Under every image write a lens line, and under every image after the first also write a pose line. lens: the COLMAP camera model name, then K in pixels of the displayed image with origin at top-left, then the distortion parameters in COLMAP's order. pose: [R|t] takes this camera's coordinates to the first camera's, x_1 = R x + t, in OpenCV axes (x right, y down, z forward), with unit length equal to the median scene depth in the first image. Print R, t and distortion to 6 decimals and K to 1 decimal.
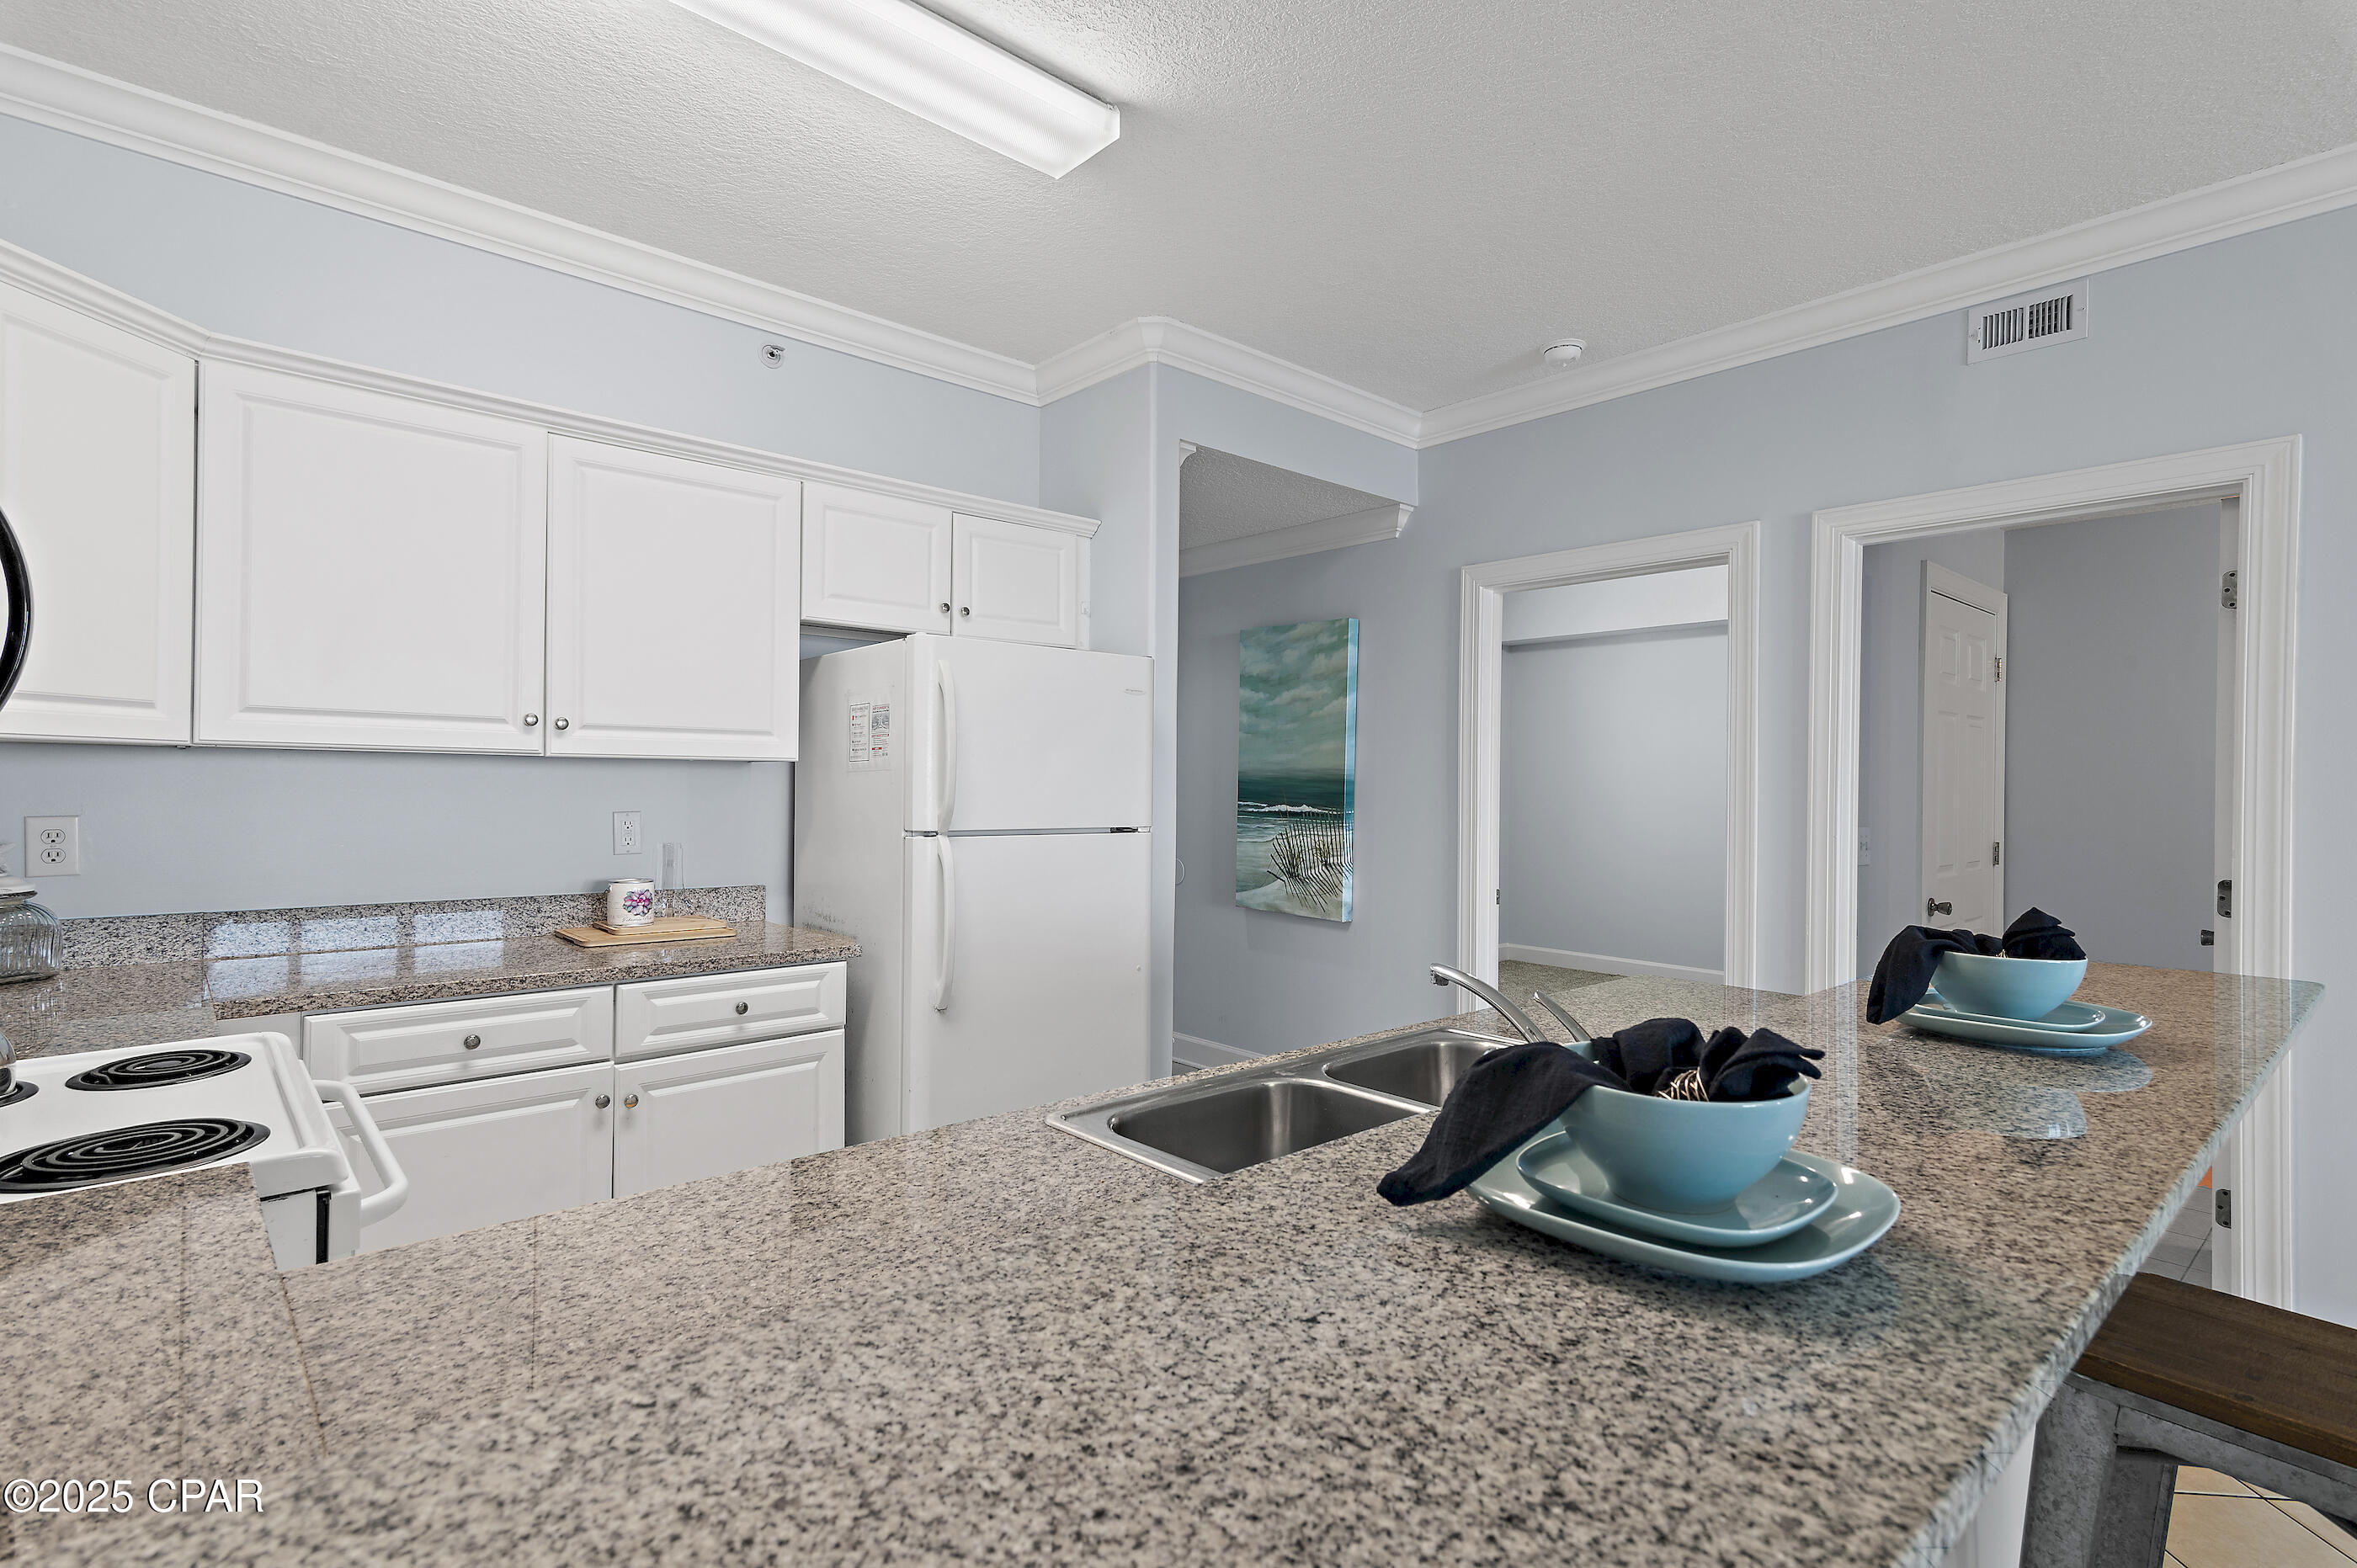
lens RADIAL K [[1144.7, 0, 1180.7], [0, 1144.7, 785.3], [0, 0, 1]] dist [0.011879, 0.000277]
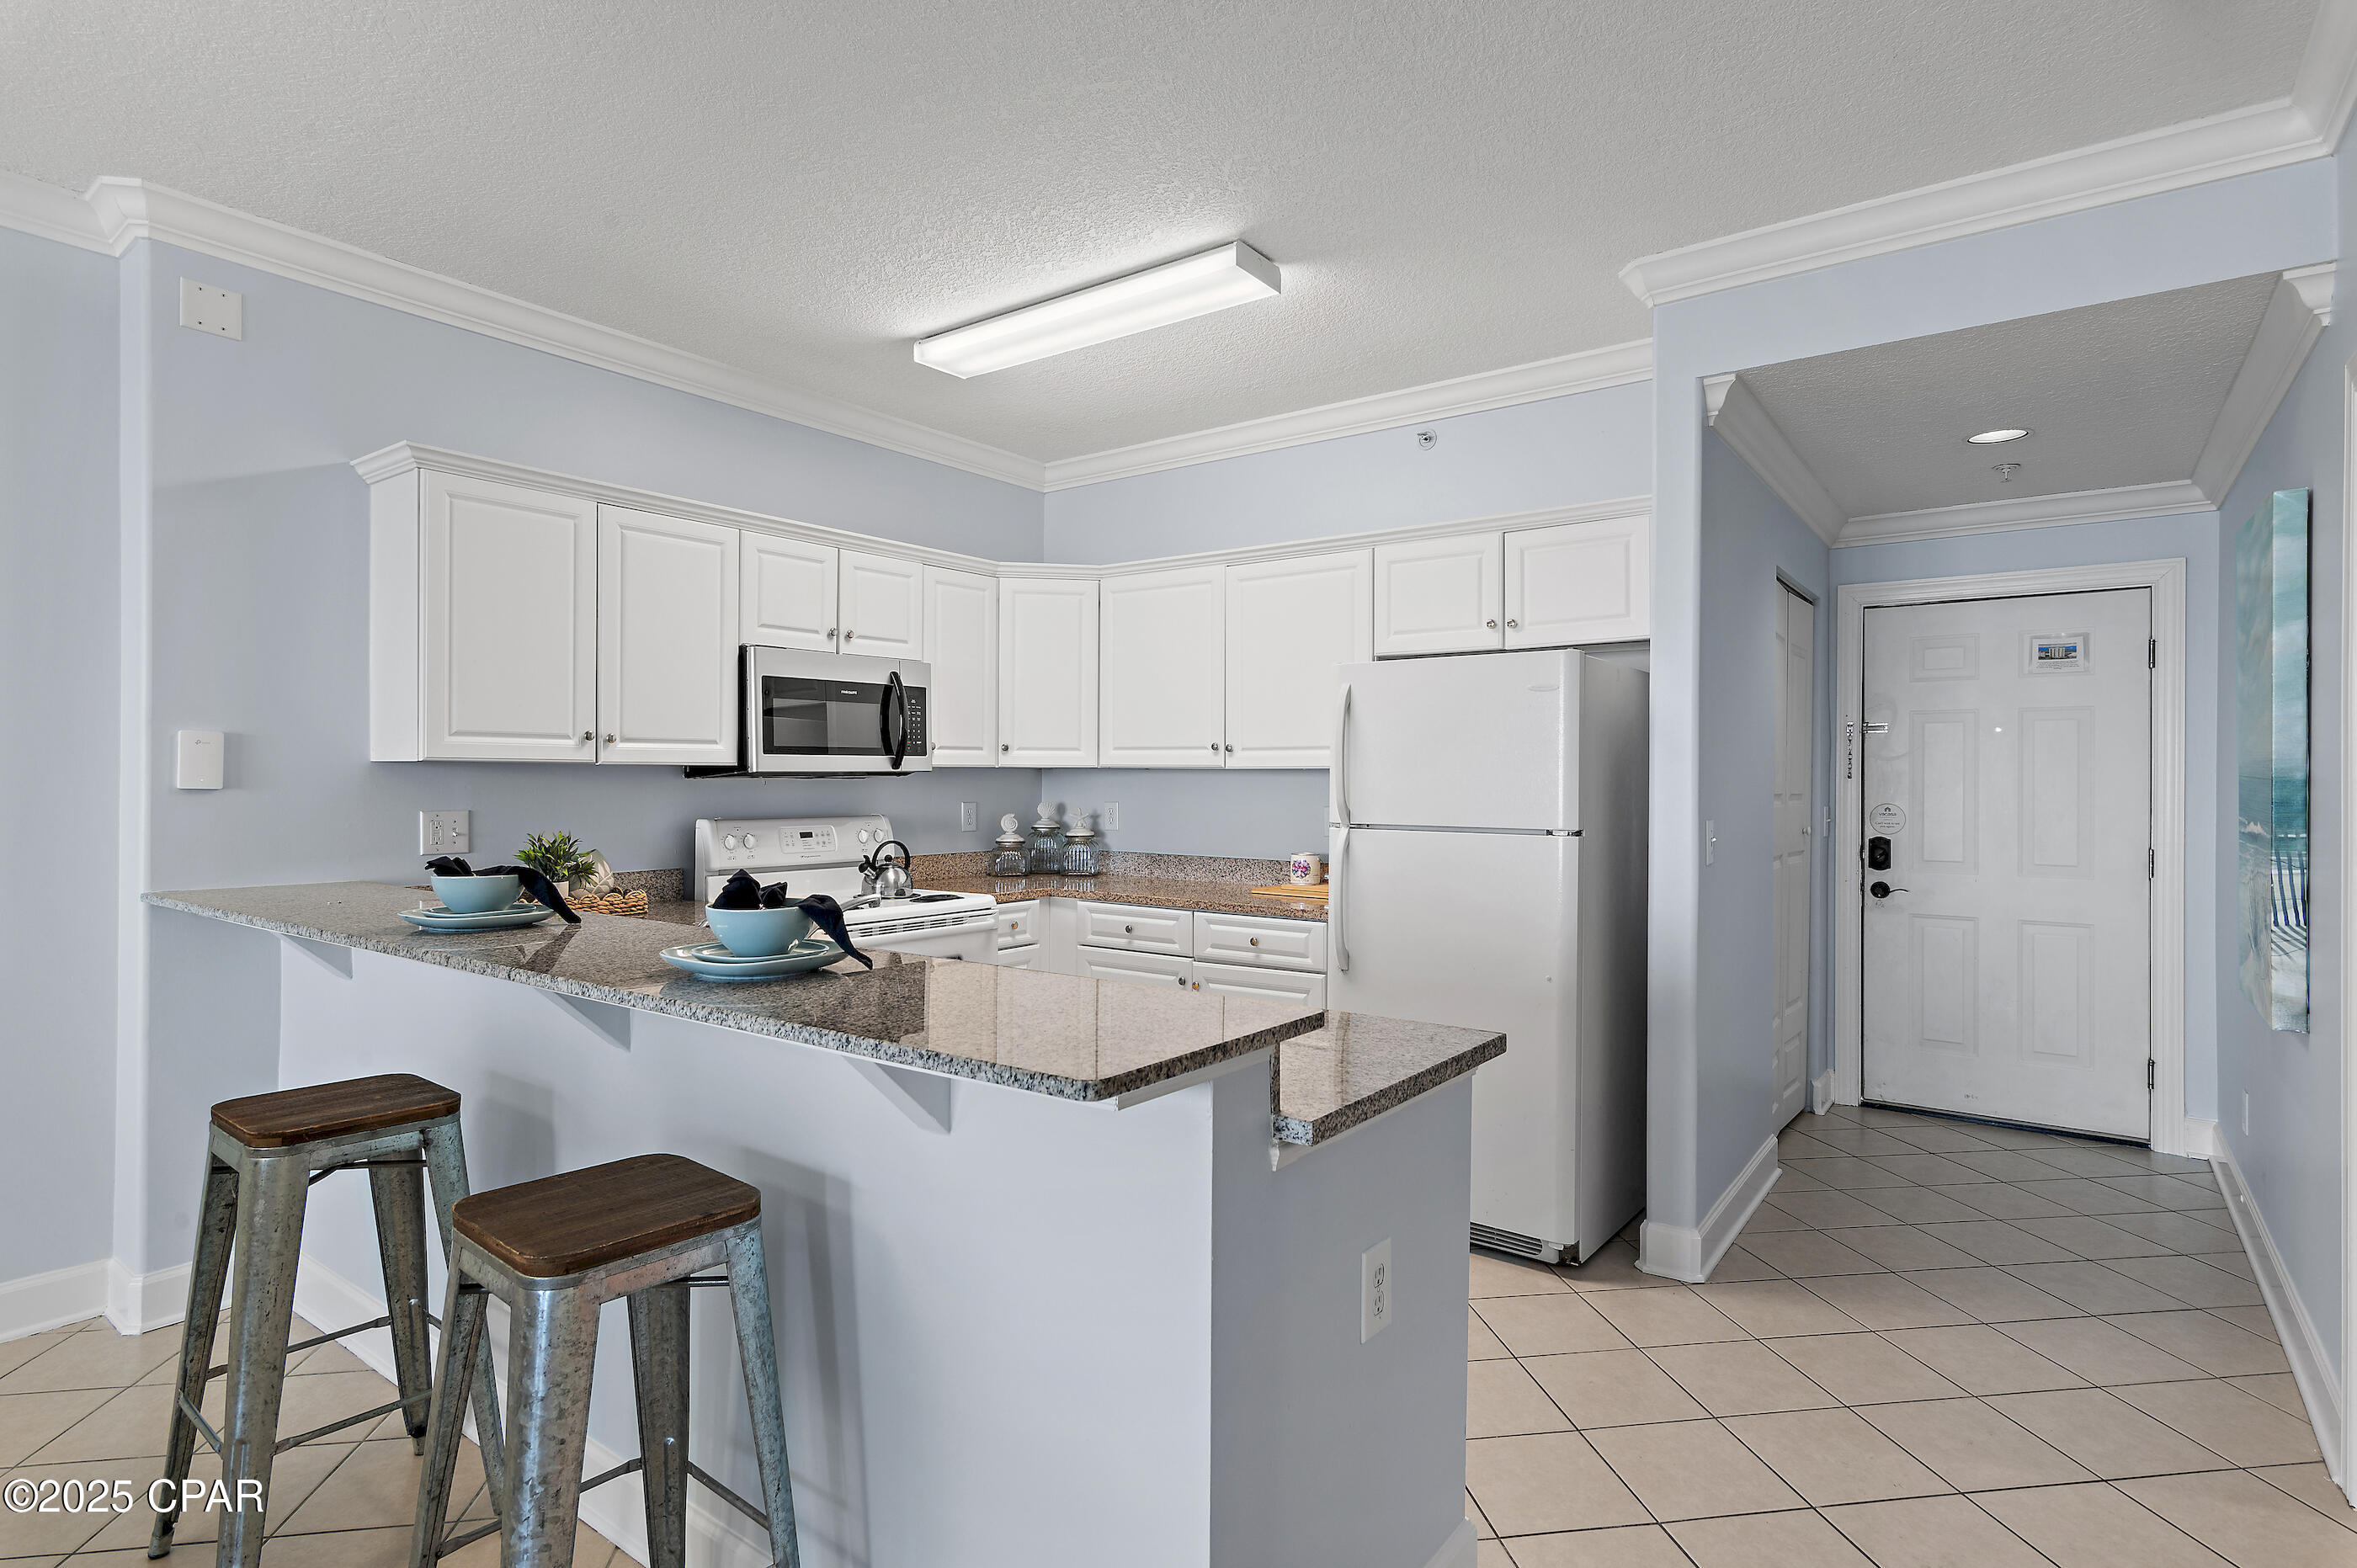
lens RADIAL K [[1196.5, 0, 1178.5], [0, 1196.5, 781.6], [0, 0, 1]] dist [0.002678, 0.000166]
pose [[0.202006, -0.006403, -0.979363, 1.144503], [-0.001241, 0.999976, -0.006794, 0.004022], [0.979384, 0.002588, 0.201993, 0.643766]]
